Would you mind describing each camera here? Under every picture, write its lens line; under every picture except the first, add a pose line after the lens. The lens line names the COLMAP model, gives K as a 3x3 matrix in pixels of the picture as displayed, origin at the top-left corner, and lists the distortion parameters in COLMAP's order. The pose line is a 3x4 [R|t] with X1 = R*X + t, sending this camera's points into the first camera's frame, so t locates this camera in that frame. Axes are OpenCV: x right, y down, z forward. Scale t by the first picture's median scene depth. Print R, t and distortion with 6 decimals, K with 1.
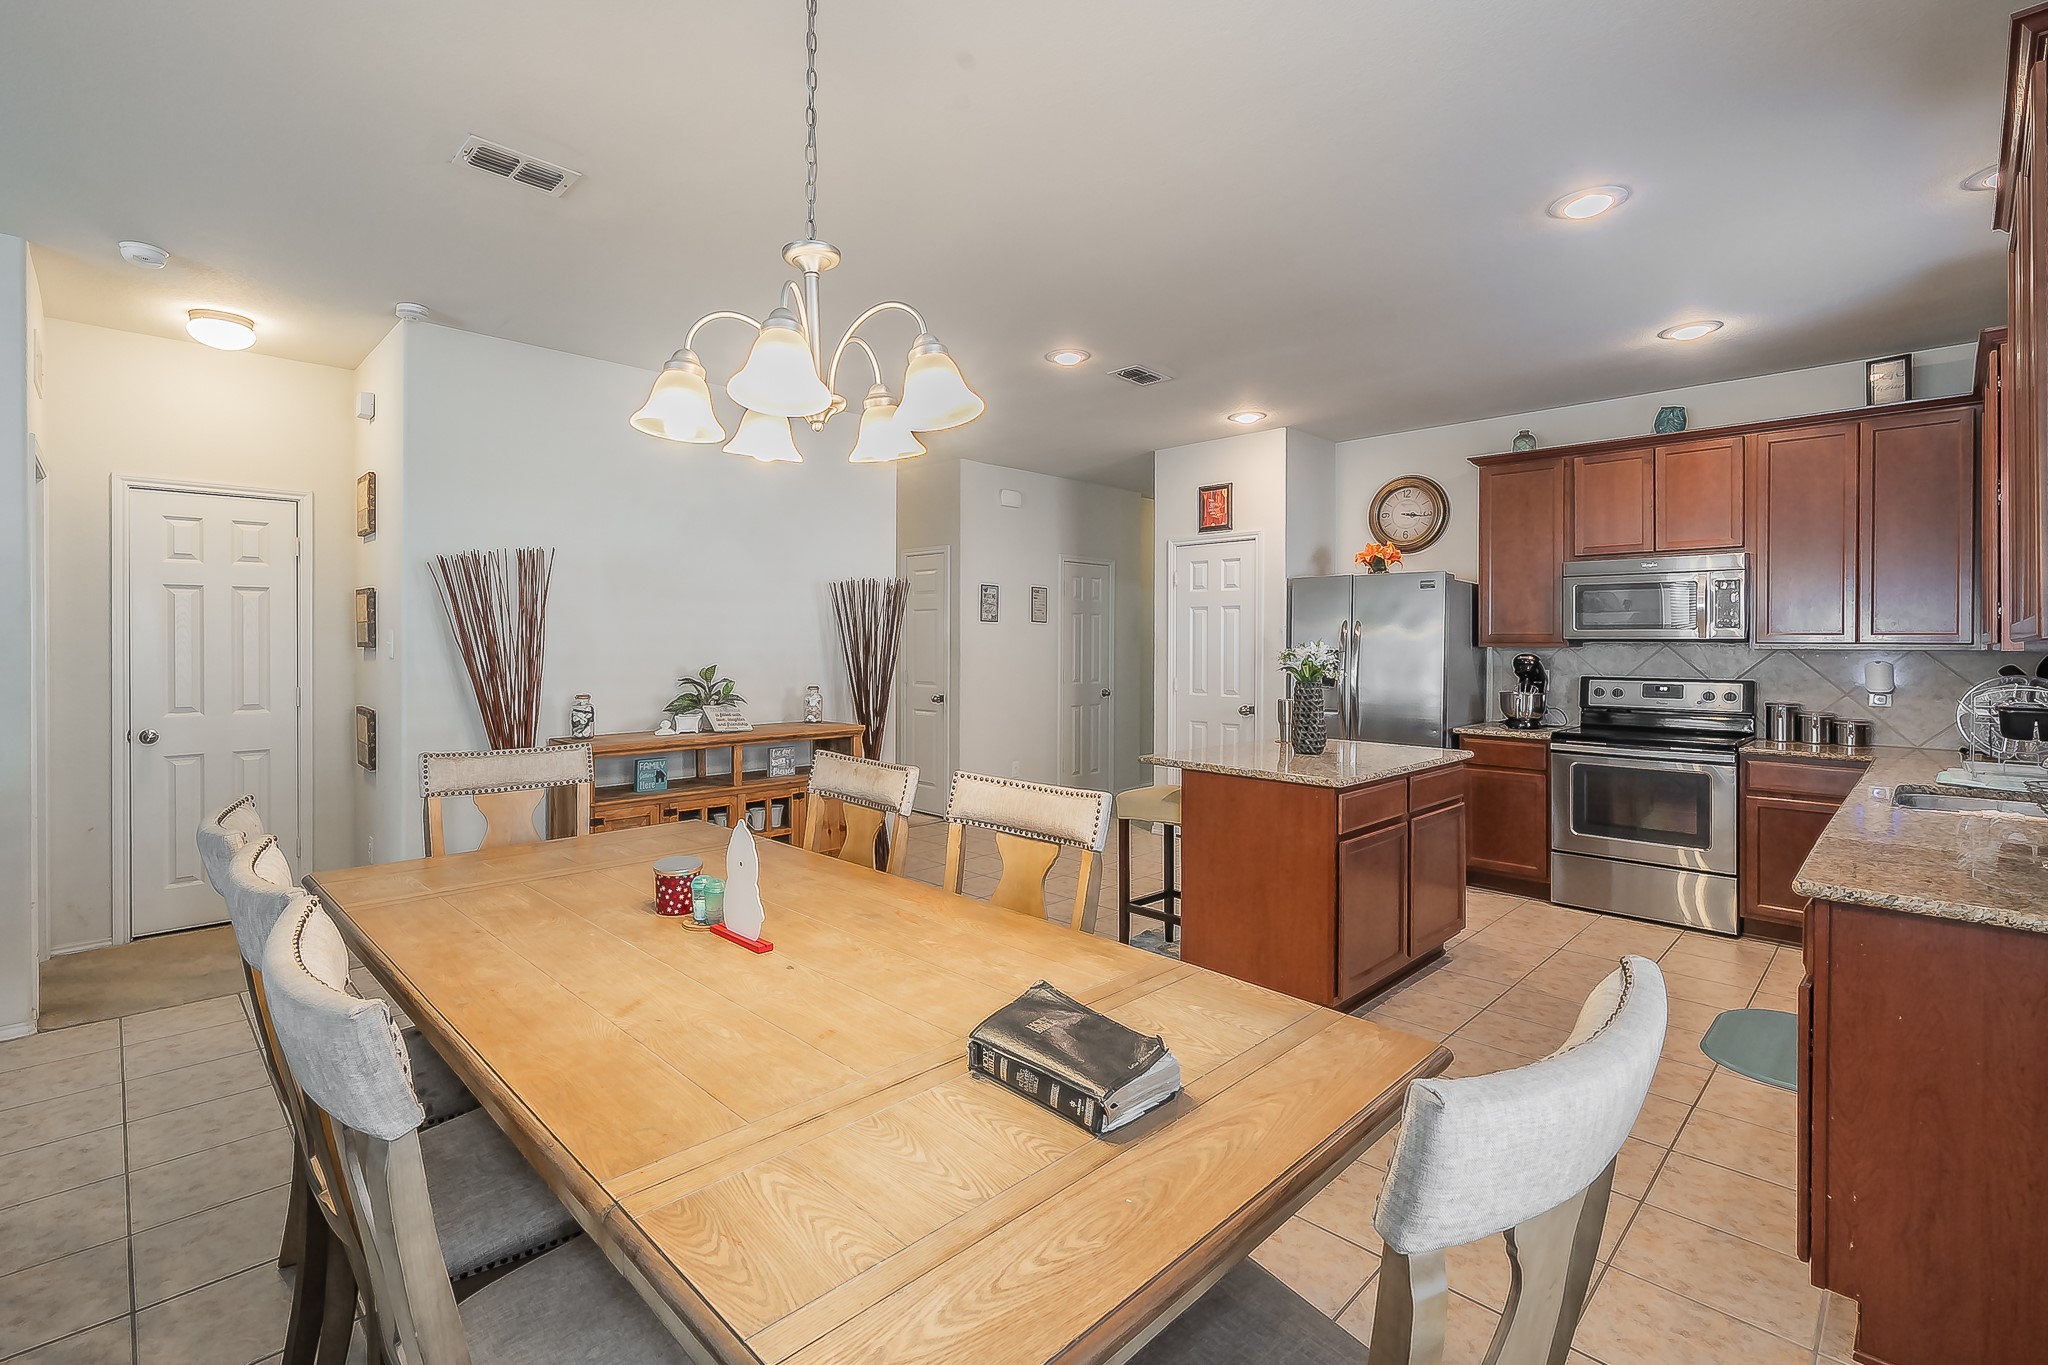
lens RADIAL K [[914.9, 0, 965.9], [0, 914.9, 644.8], [0, 0, 1]] dist [0.000402, 0.000390]
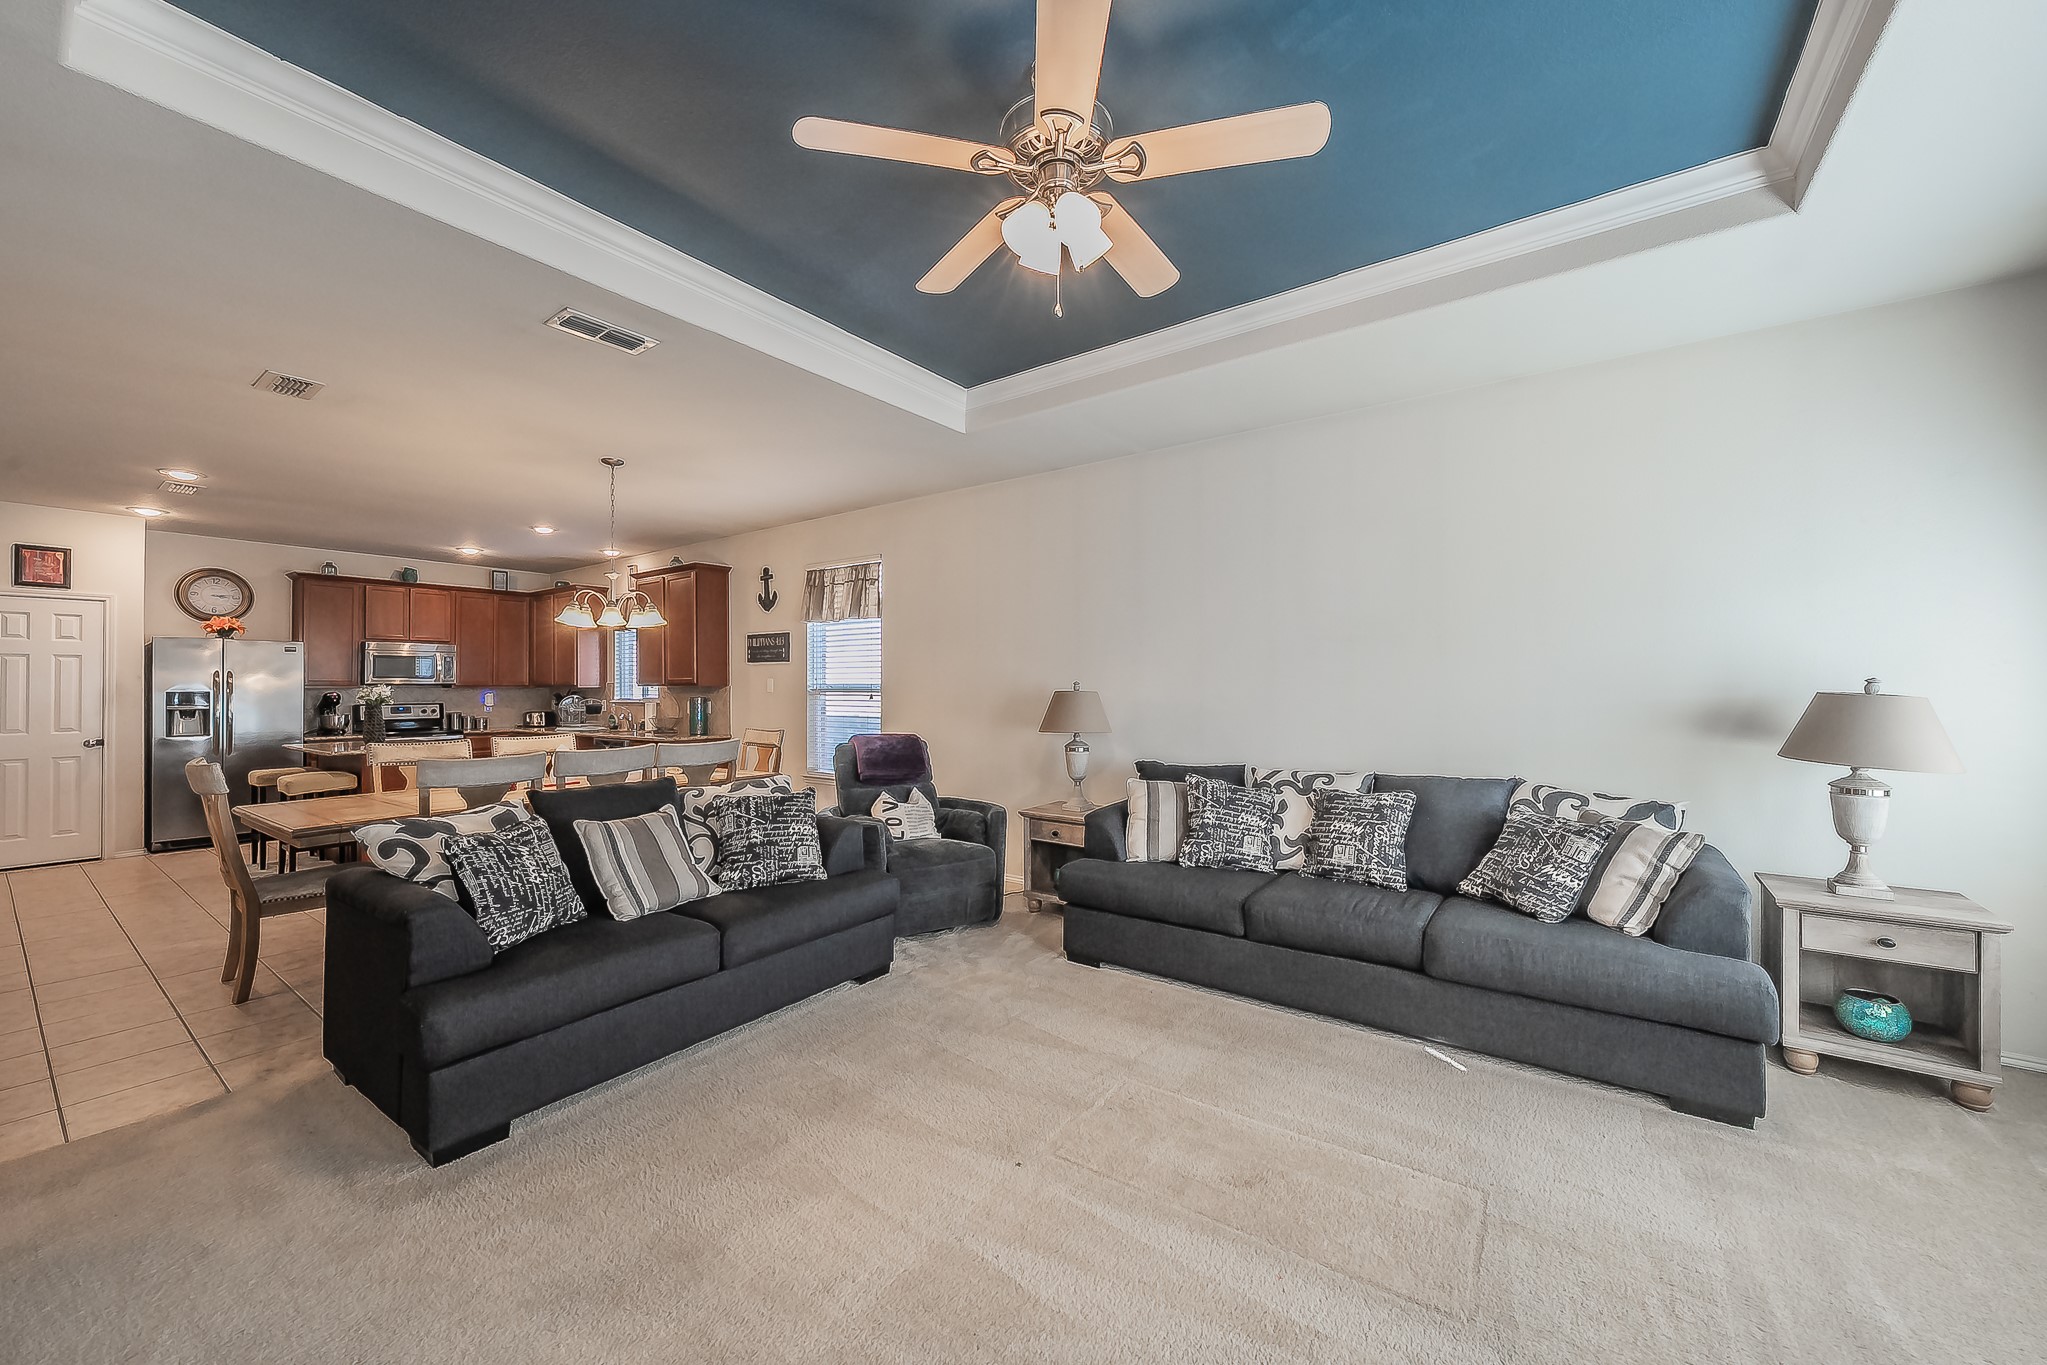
lens RADIAL K [[757.6, 0, 1017.7], [0, 757.6, 673.5], [0, 0, 1]] dist [-0.001116, 0.000051]
pose [[-0.175635, 0.013883, 0.984358, -1.101478], [0.008144, 0.999887, -0.012649, 0.003278], [-0.984422, 0.005795, -0.175728, -0.017528]]
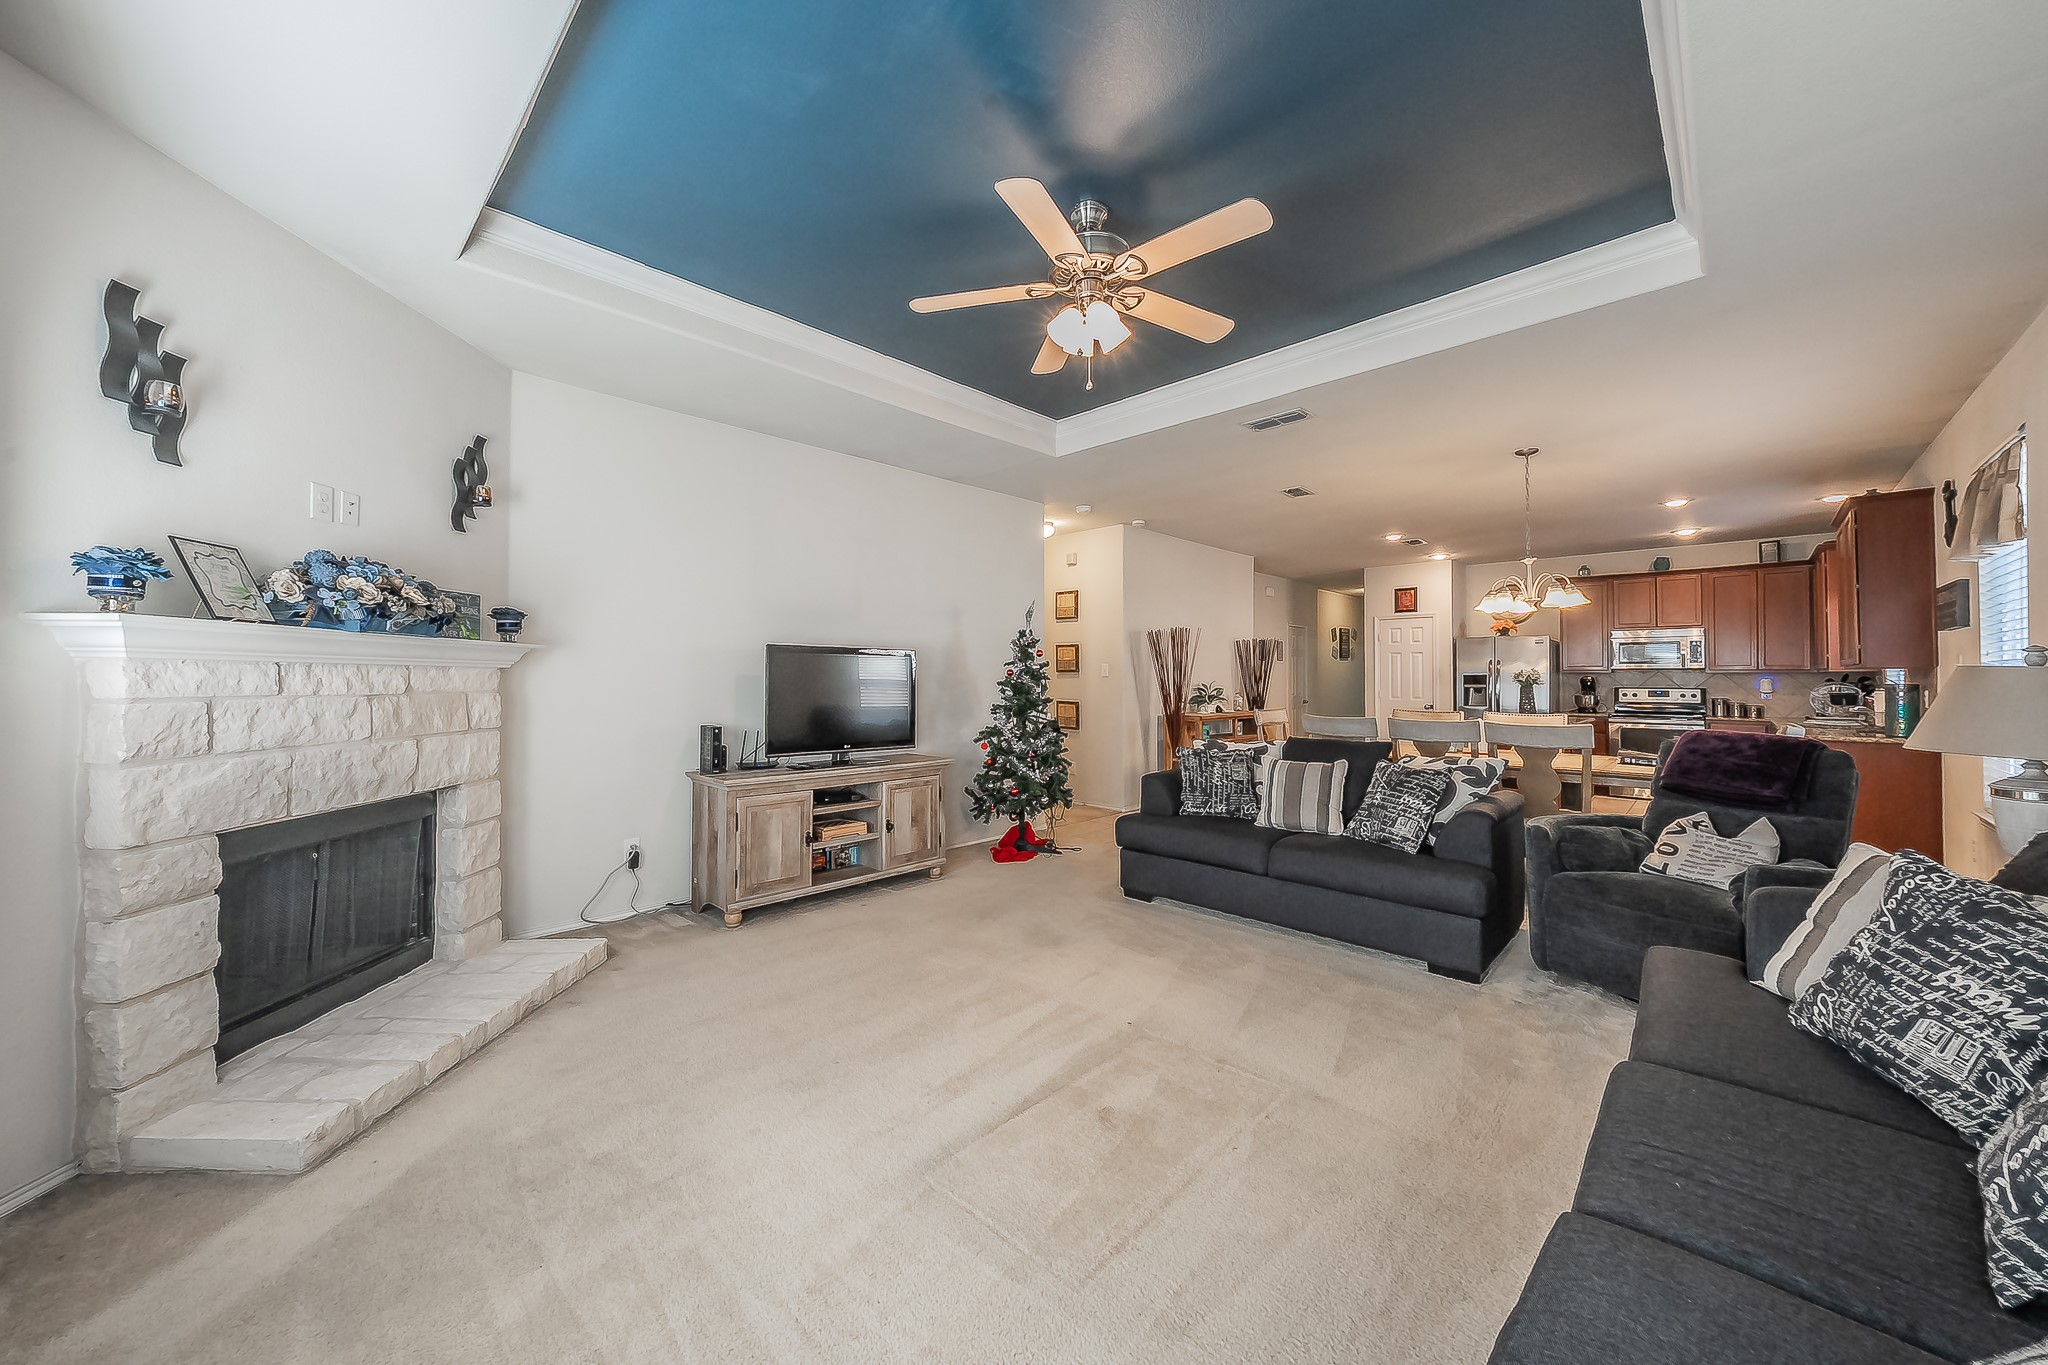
lens RADIAL K [[732.5, 0, 990.7], [0, 732.5, 670.6], [0, 0, 1]] dist [-0.000192, -0.000073]
pose [[0.999721, -0.000710, 0.023601, -0.800560], [0.001019, 0.999914, -0.013091, 0.019017], [-0.023590, 0.013112, 0.999636, -0.627996]]
